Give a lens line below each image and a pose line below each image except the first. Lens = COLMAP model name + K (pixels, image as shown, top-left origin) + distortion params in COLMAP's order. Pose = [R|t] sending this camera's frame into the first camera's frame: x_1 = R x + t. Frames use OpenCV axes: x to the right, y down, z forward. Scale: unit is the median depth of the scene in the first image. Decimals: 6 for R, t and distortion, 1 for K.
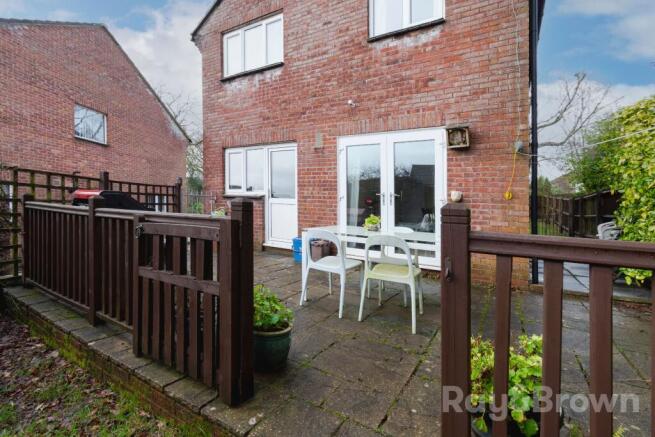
lens RADIAL K [[300.7, 0, 340.2], [0, 300.7, 202.3], [0, 0, 1]] dist [0.006713, -0.000072]
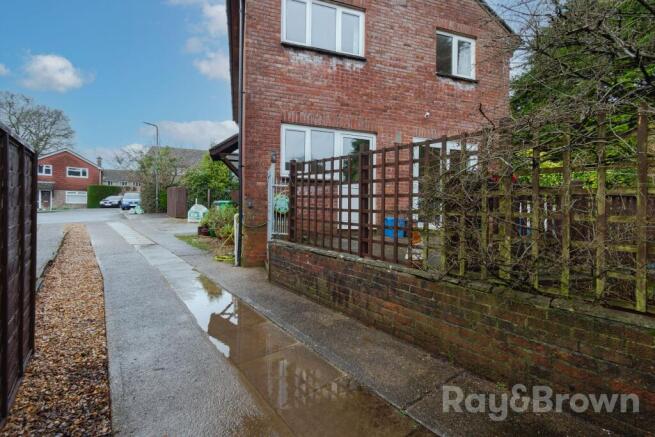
lens RADIAL K [[300.7, 0, 327.4], [0, 300.7, 218.8], [0, 0, 1]] dist [0.006713, -0.000072]
pose [[0.672491, -0.007388, 0.740068, -1.102168], [0.003152, 0.999970, 0.007119, 0.110832], [-0.740098, -0.002455, 0.672494, 0.364225]]
